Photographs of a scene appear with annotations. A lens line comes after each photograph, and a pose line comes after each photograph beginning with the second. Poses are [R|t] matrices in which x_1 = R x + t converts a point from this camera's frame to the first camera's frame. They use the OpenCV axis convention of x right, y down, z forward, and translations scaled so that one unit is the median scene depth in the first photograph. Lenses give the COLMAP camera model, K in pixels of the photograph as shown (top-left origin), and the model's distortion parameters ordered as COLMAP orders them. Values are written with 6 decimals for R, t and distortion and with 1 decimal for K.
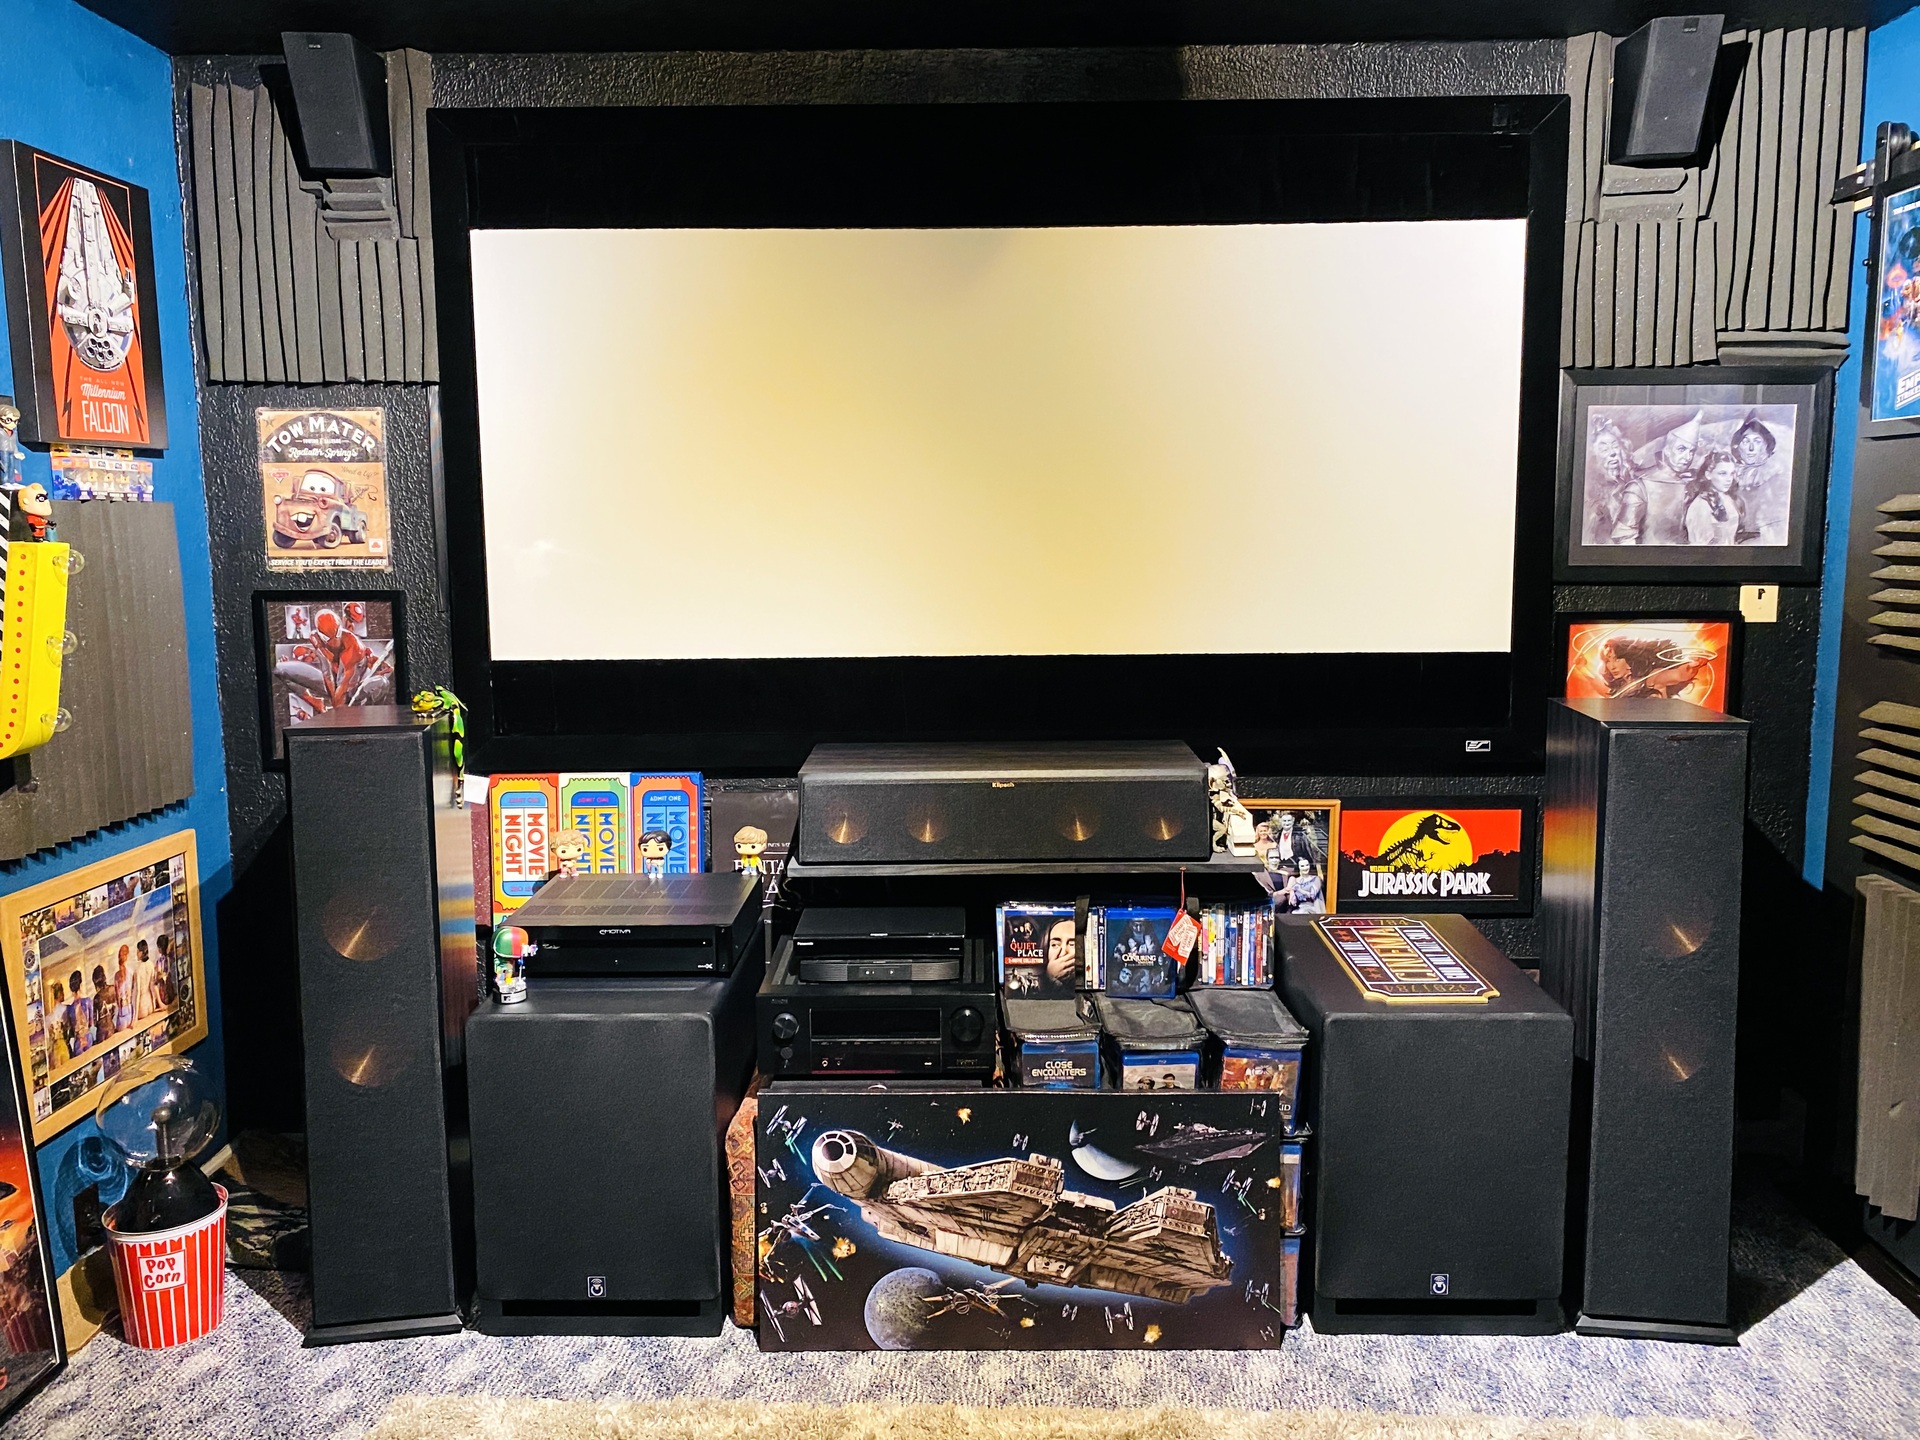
lens RADIAL K [[1442.5, 0, 966.4], [0, 1442.5, 721.8], [0, 0, 1]] dist [0.039368, -0.058180]
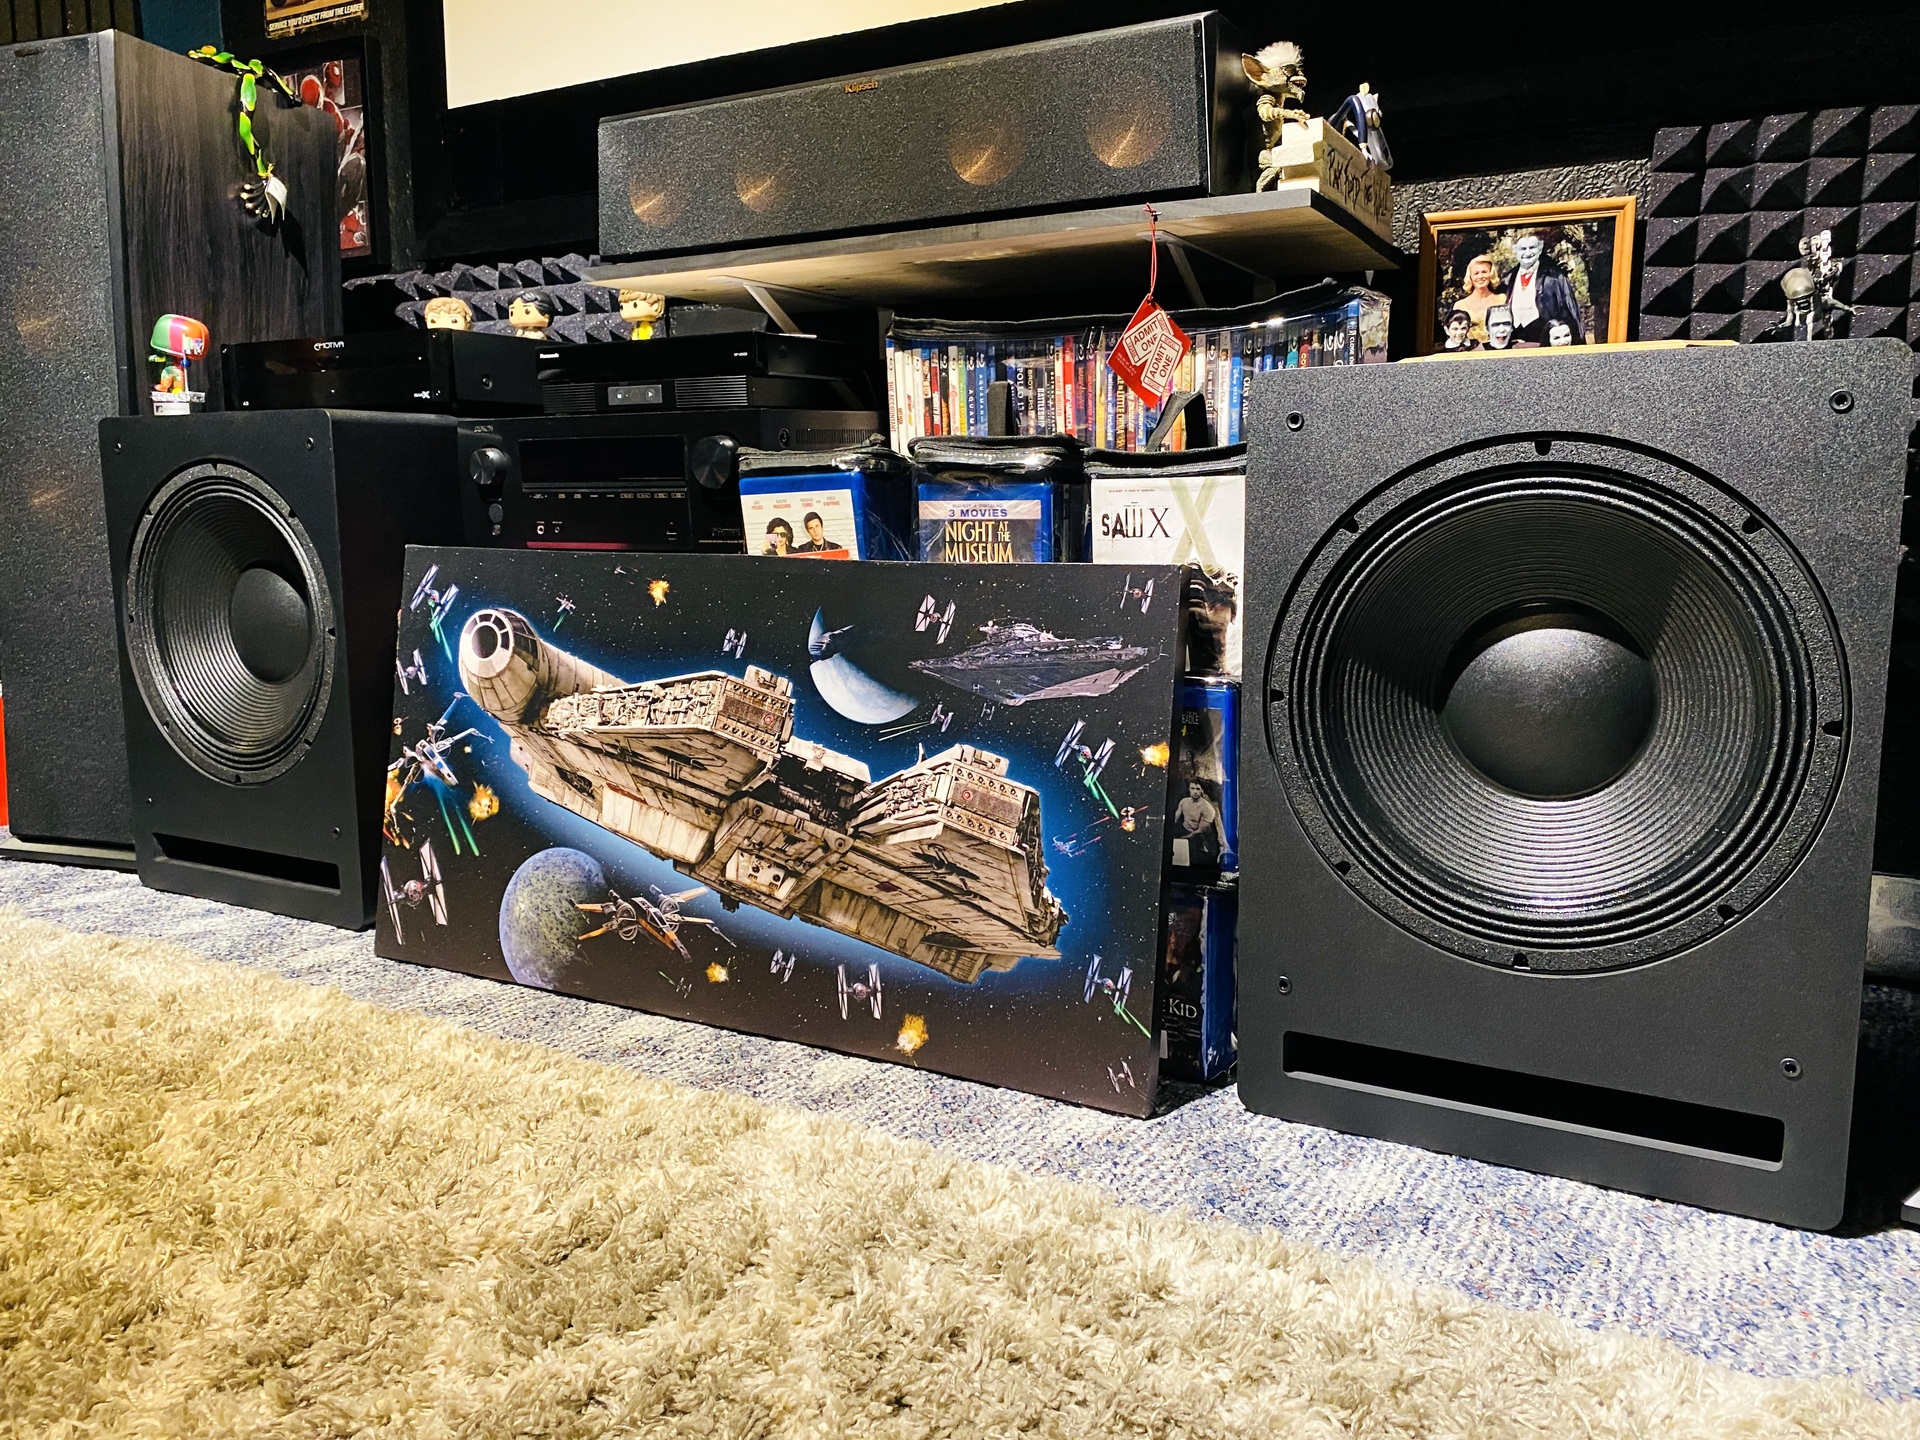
lens RADIAL K [[1457.0, 0, 984.0], [0, 1457.0, 616.9], [0, 0, 1]] dist [0.083772, -0.007195]
pose [[0.871982, 0.034736, -0.488305, 0.393933], [-0.070011, 0.996075, -0.054164, 0.303720], [0.484507, 0.081416, 0.870991, 0.557239]]
